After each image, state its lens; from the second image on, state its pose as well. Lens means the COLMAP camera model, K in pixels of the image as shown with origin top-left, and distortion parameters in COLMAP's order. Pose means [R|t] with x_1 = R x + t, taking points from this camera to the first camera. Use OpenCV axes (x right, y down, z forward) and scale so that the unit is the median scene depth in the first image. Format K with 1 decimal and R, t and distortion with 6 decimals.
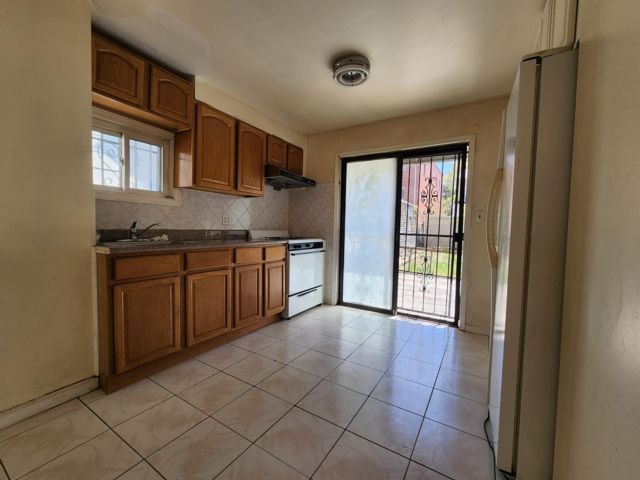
lens RADIAL K [[265.1, 0, 320.6], [0, 265.1, 239.1], [0, 0, 1]] dist [0.002793, 0.001048]
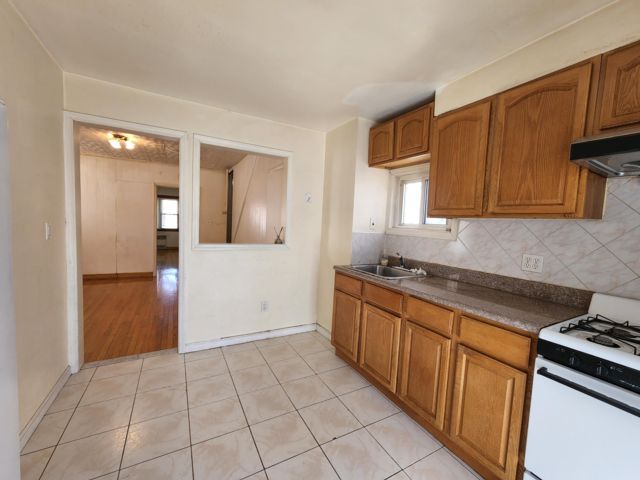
lens RADIAL K [[265.1, 0, 320.0], [0, 265.1, 241.2], [0, 0, 1]] dist [0.002793, 0.001048]
pose [[-0.494910, 0.013955, -0.868832, 0.418056], [-0.091279, 0.993504, 0.067953, -0.134326], [0.864137, 0.112937, -0.490421, 1.026287]]
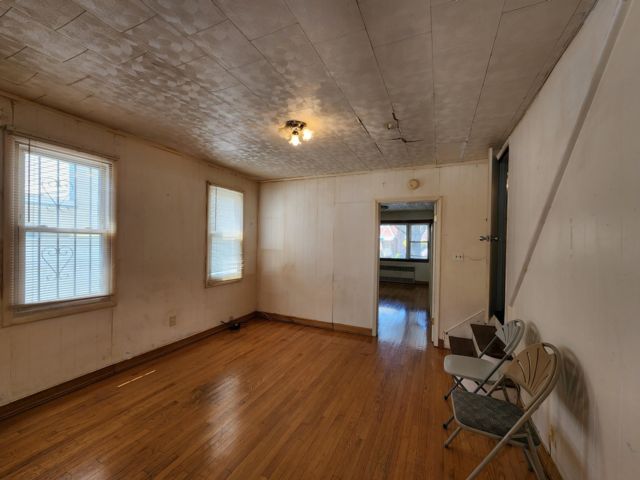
lens RADIAL K [[265.1, 0, 320.9], [0, 265.1, 242.6], [0, 0, 1]] dist [0.002793, 0.001048]
pose [[-0.991473, -0.035867, -0.125279, -0.334387], [-0.041883, 0.998076, 0.045723, -0.152815], [0.123398, 0.050580, -0.991067, 0.182268]]
